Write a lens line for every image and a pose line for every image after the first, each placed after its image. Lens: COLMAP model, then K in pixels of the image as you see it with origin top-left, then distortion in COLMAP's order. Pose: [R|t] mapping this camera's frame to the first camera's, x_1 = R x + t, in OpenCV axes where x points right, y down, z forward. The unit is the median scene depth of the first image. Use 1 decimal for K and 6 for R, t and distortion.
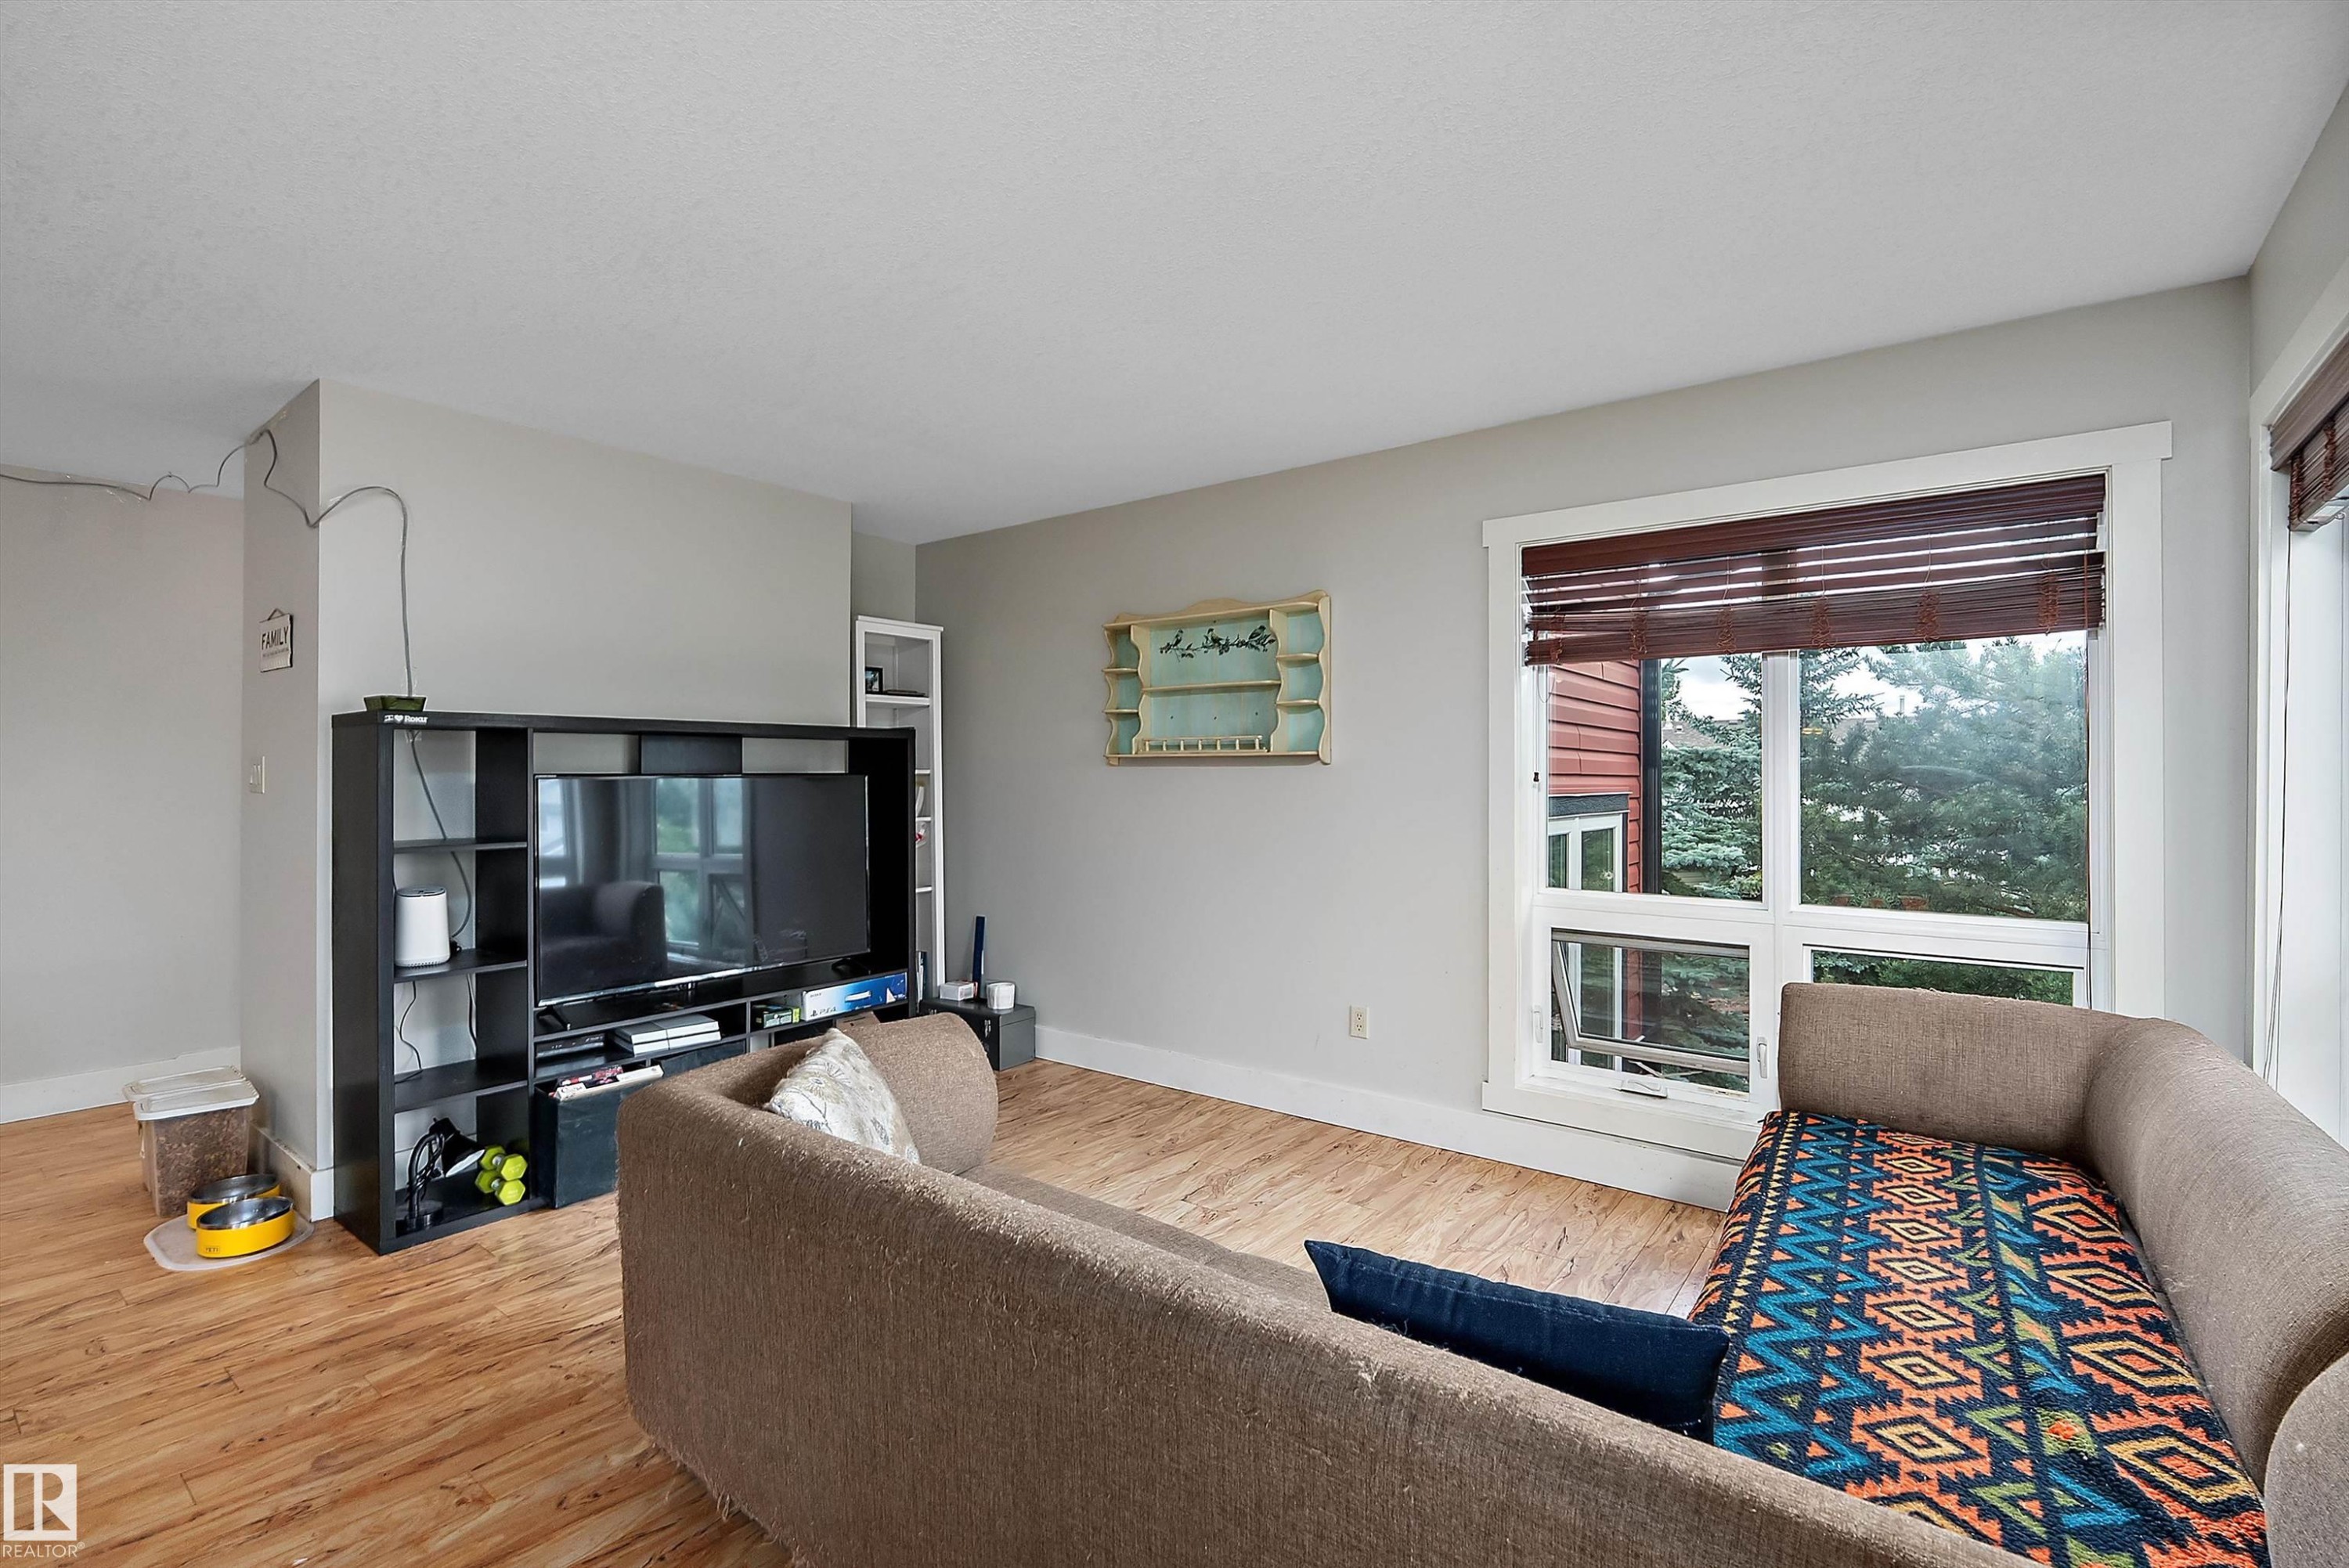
lens RADIAL K [[1054.2, 0, 1183.8], [0, 1054.2, 792.1], [0, 0, 1]] dist [-0.012050, 0.002808]
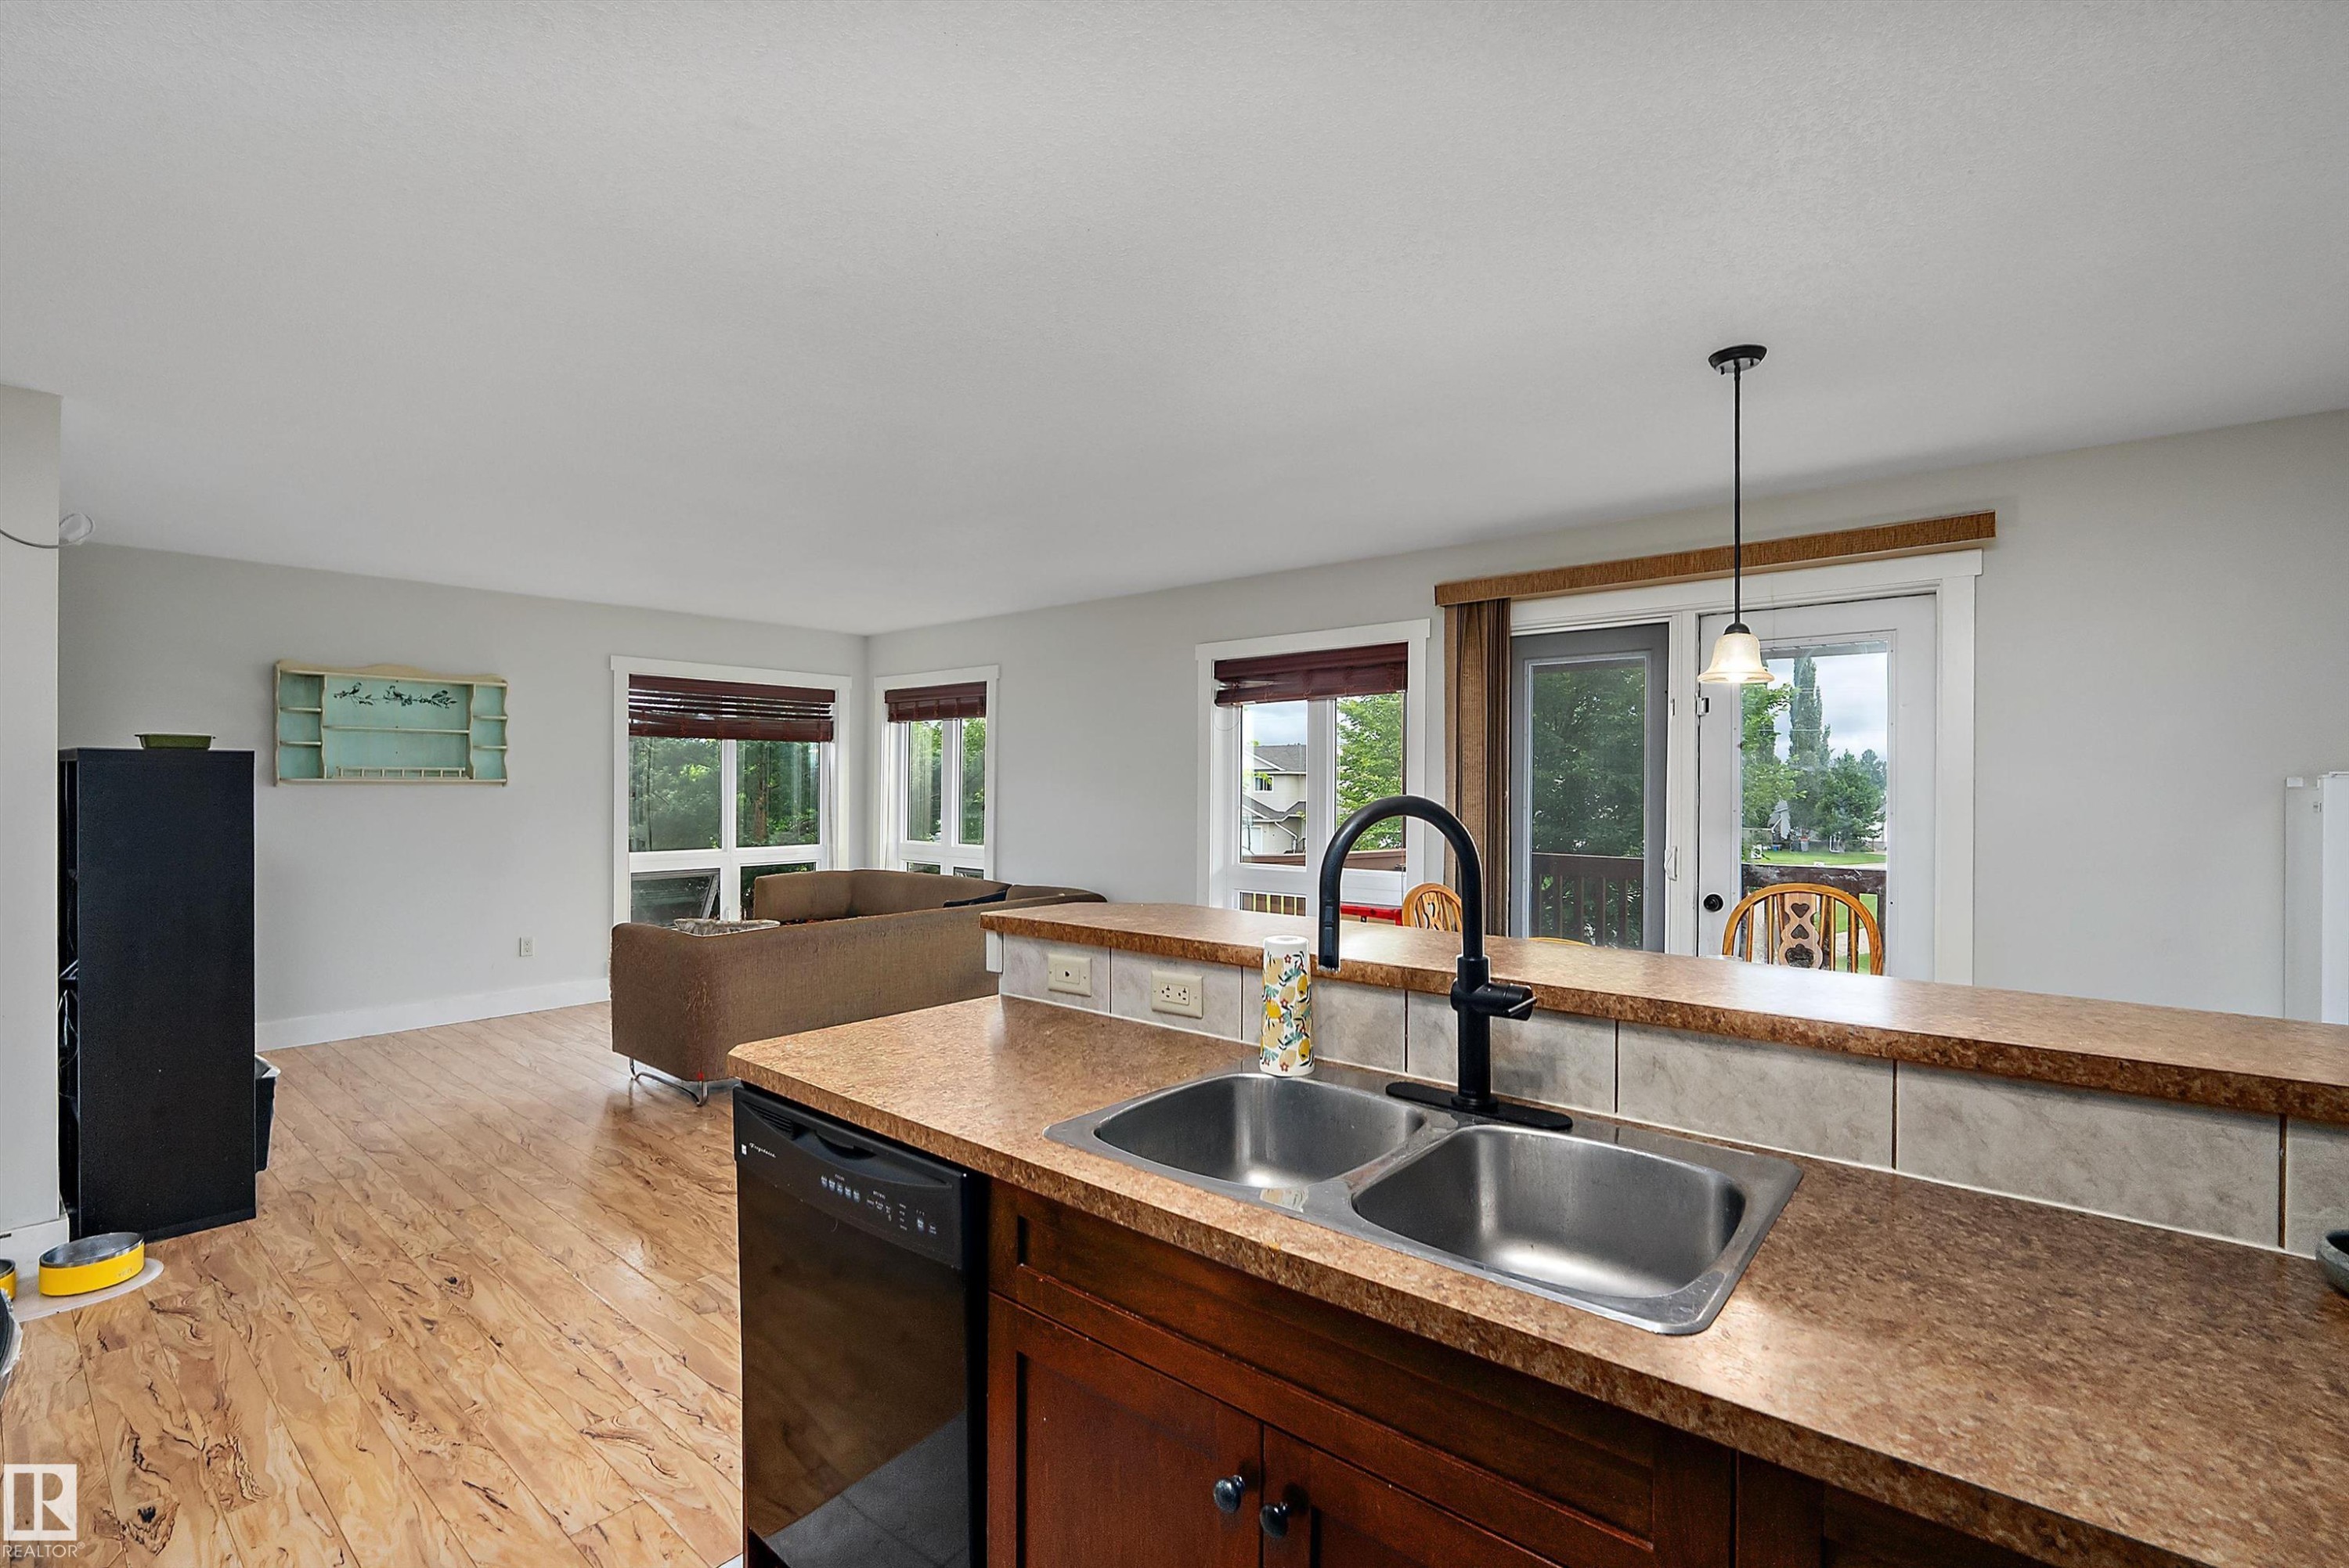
lens RADIAL K [[1054.2, 0, 1165.8], [0, 1054.2, 789.3], [0, 0, 1]] dist [-0.012050, 0.002808]
pose [[0.062153, -0.015215, 0.997951, -1.481321], [0.000551, 0.999884, 0.015210, -0.050091], [-0.998067, -0.000396, 0.062154, -0.085087]]
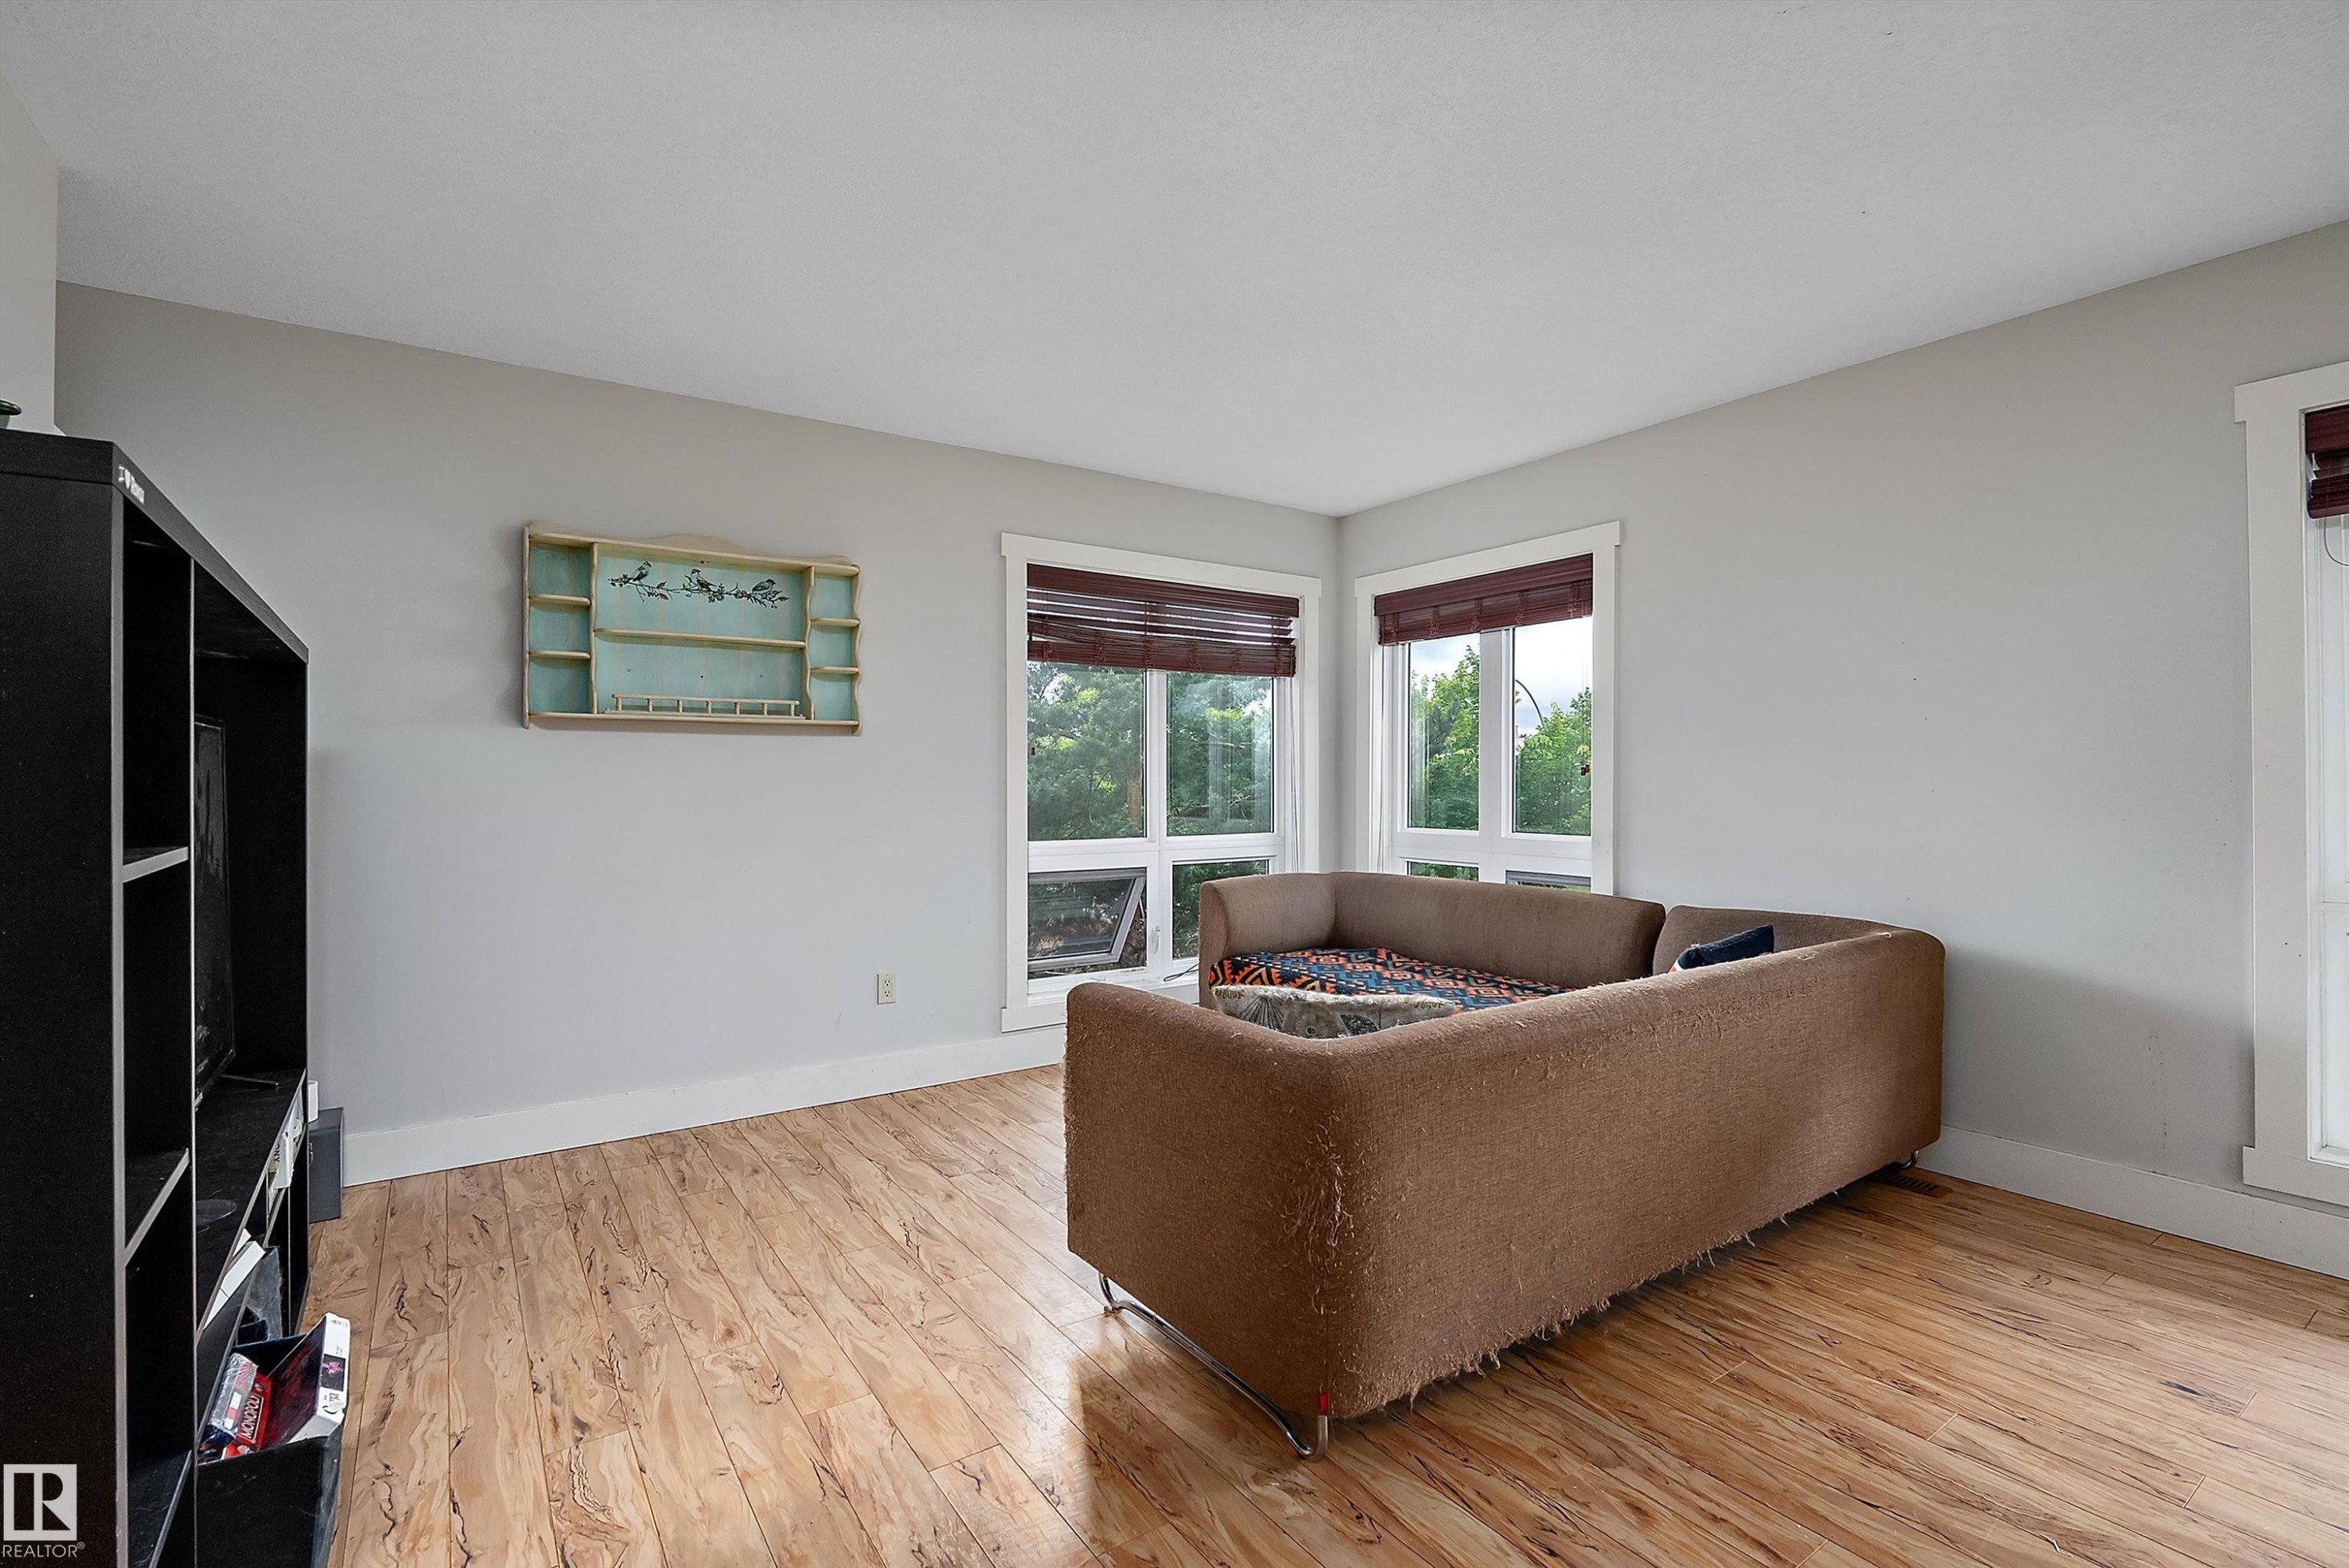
lens RADIAL K [[1054.2, 0, 1176.6], [0, 1054.2, 781.1], [0, 0, 1]] dist [-0.012050, 0.002808]
pose [[0.309399, -0.009355, 0.950886, -0.773176], [0.010248, 0.999926, 0.006503, 0.014568], [-0.950877, 0.007732, 0.309472, 0.444810]]
